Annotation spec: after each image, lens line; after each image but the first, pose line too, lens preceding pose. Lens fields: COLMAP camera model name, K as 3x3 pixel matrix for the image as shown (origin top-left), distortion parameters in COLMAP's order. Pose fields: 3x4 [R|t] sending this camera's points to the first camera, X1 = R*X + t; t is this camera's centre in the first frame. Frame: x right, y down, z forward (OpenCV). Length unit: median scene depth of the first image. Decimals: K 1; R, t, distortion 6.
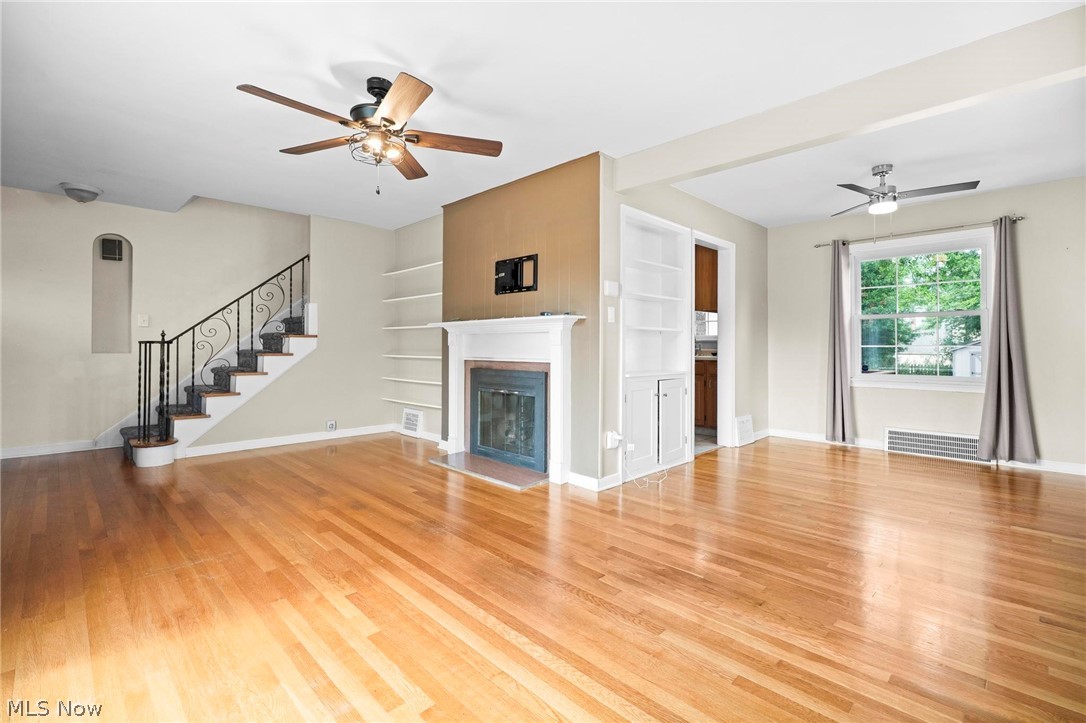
lens RADIAL K [[494.8, 0, 556.0], [0, 494.8, 336.8], [0, 0, 1]] dist [0.005324, 0.000213]
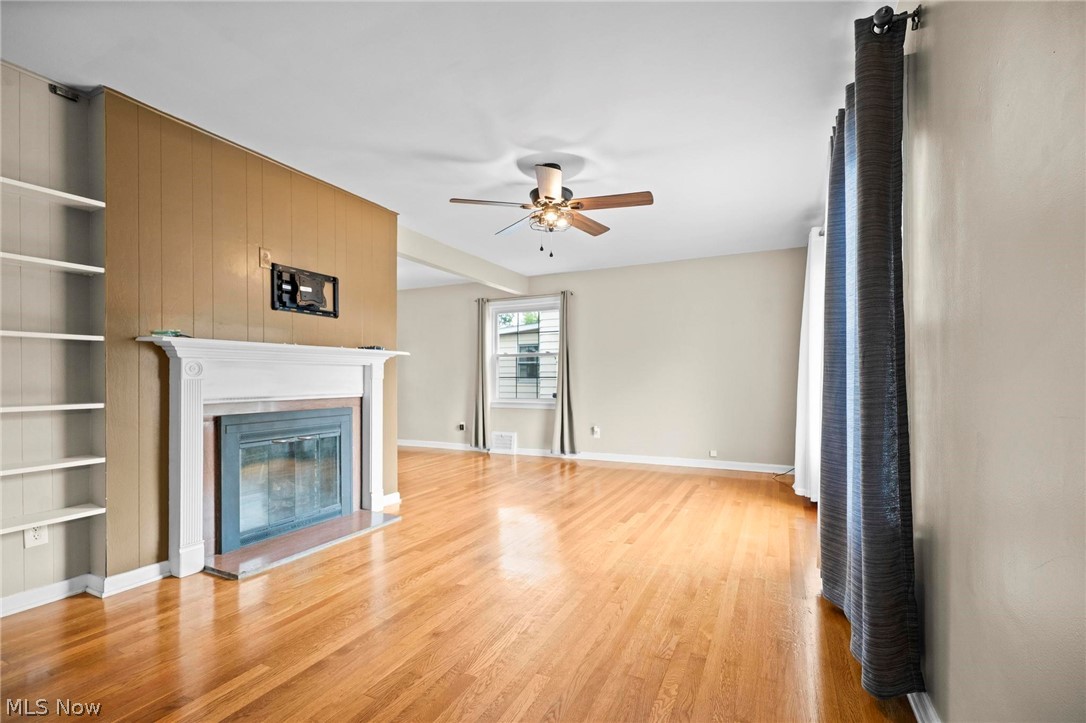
lens RADIAL K [[494.8, 0, 543.4], [0, 494.8, 371.8], [0, 0, 1]] dist [0.005324, 0.000213]
pose [[-0.318384, 0.015325, 0.947838, -1.059176], [-0.002500, 0.999852, -0.017006, 0.018010], [-0.947959, -0.007784, -0.318298, 0.978947]]
